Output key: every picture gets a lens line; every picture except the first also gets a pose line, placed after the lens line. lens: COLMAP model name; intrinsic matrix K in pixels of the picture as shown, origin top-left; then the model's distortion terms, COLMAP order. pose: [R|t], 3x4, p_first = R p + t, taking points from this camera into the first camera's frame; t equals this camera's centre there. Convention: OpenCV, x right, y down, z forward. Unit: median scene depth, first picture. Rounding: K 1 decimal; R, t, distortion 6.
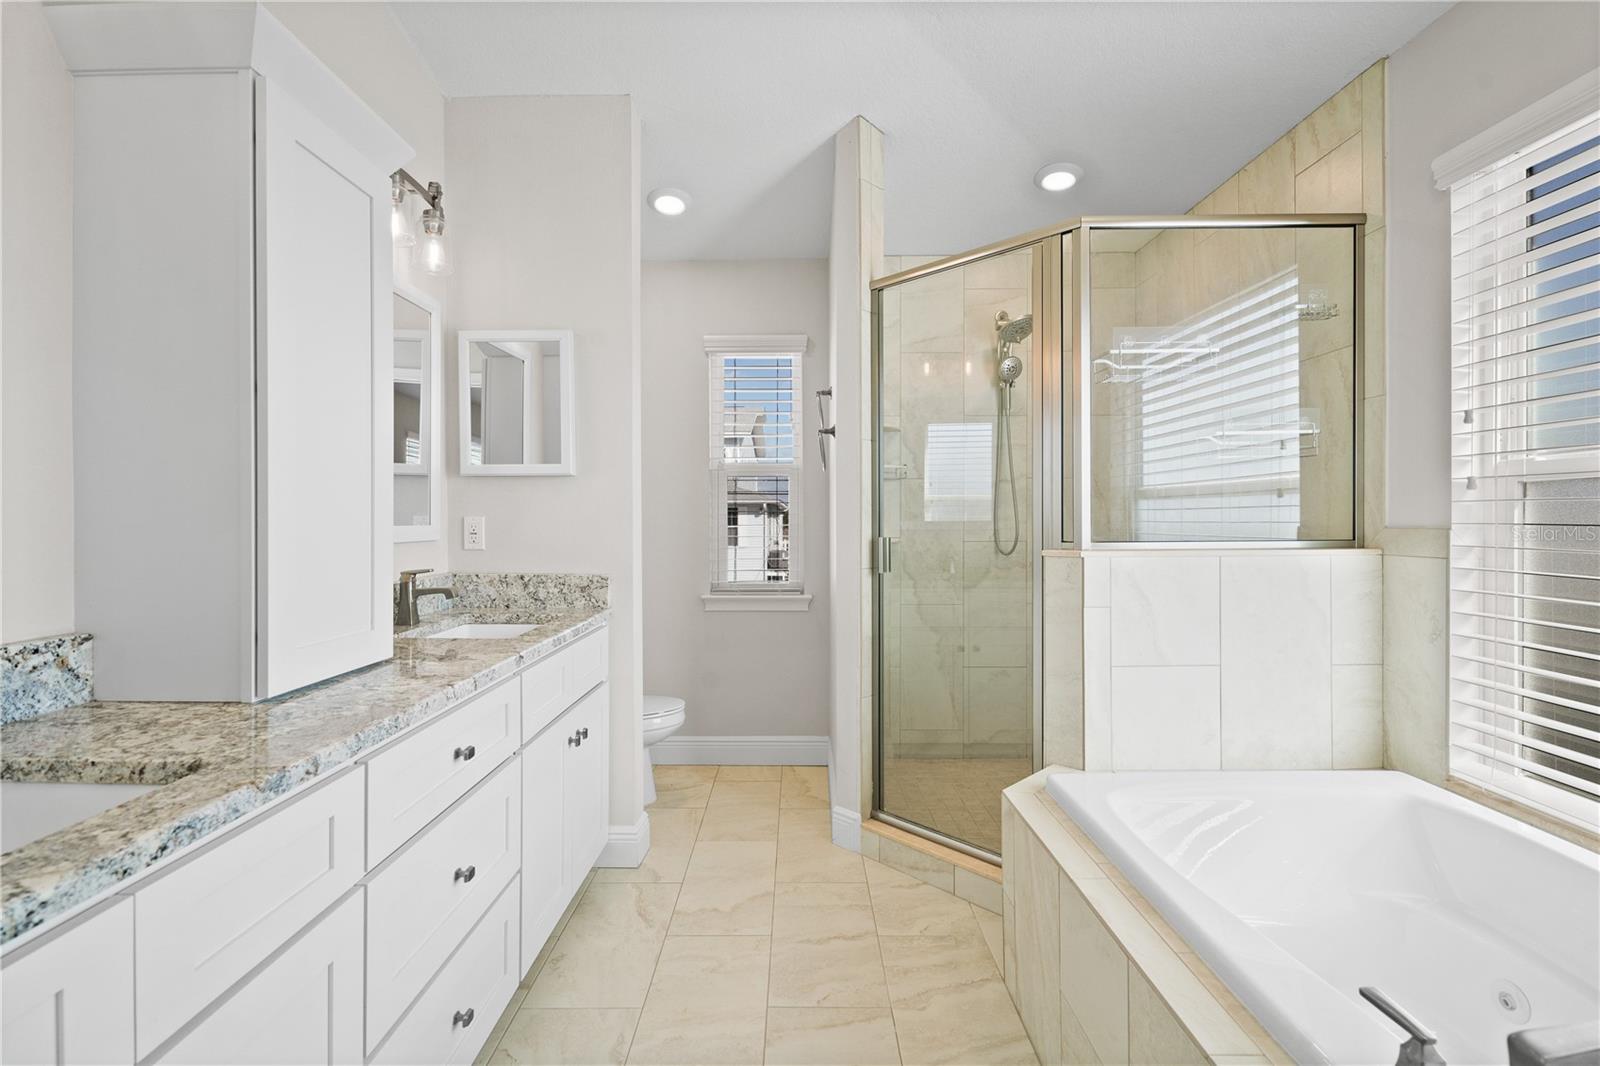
lens RADIAL K [[722.9, 0, 795.7], [0, 722.9, 524.0], [0, 0, 1]] dist [0.002612, -0.001763]
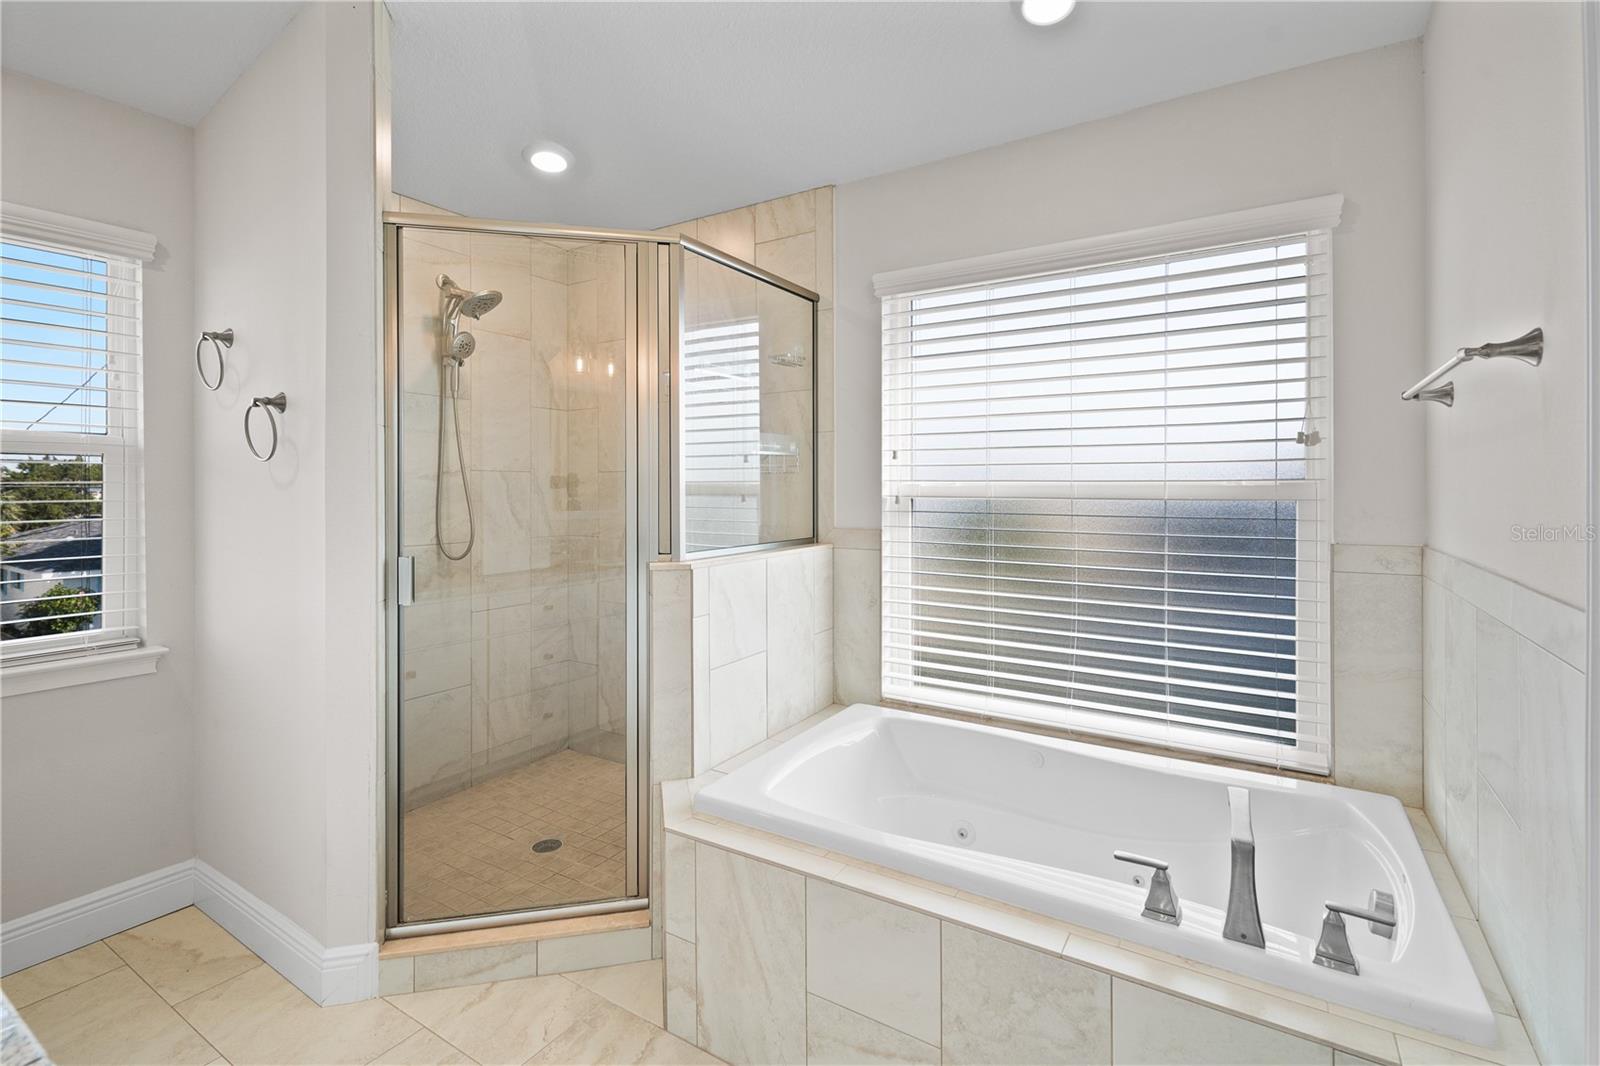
lens RADIAL K [[722.9, 0, 816.7], [0, 722.9, 493.7], [0, 0, 1]] dist [0.002612, -0.001763]
pose [[0.525171, -0.001701, 0.850995, -0.323606], [0.003304, 0.999995, -0.000041, -0.051634], [-0.850990, 0.002833, 0.525174, 0.265516]]
